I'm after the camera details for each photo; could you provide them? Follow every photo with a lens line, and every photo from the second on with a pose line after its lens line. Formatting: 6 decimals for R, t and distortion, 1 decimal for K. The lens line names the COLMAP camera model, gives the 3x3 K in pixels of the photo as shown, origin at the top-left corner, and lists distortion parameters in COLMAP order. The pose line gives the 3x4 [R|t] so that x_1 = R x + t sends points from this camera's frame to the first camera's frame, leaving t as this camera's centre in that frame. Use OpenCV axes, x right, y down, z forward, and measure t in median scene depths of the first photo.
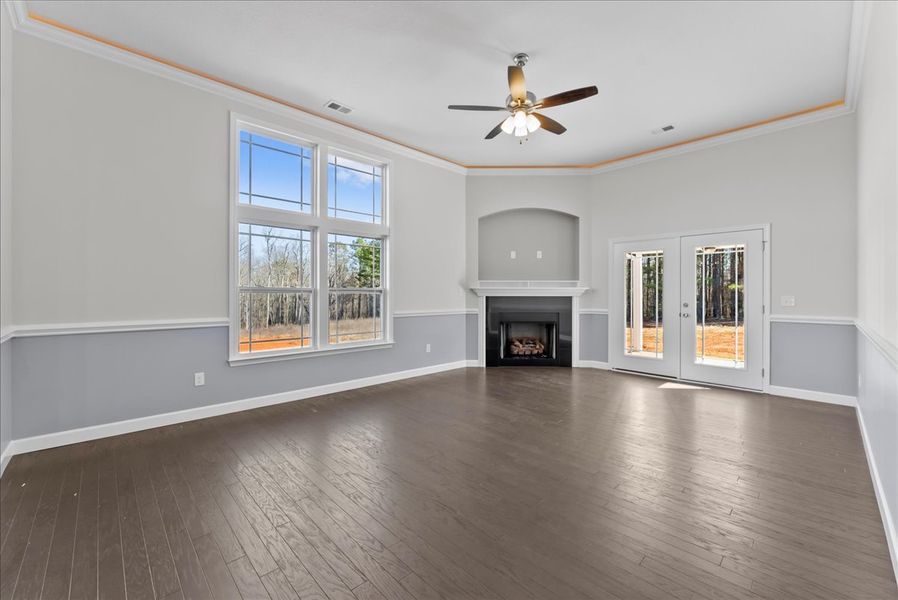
lens RADIAL K [[368.5, 0, 447.2], [0, 368.5, 293.0], [0, 0, 1]] dist [-0.000244, -0.000020]
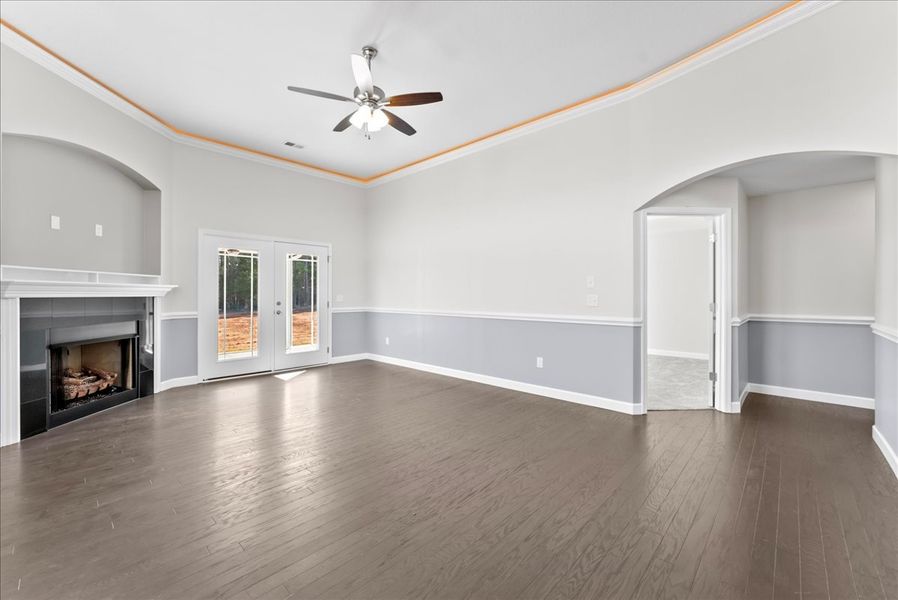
lens RADIAL K [[378.0, 0, 444.6], [0, 378.0, 297.9], [0, 0, 1]] dist [-0.001482, -0.000062]
pose [[-0.058608, -0.009701, 0.998234, -0.449605], [-0.004559, 0.999945, 0.009450, 0.001690], [-0.998271, -0.003997, -0.058649, 0.479721]]
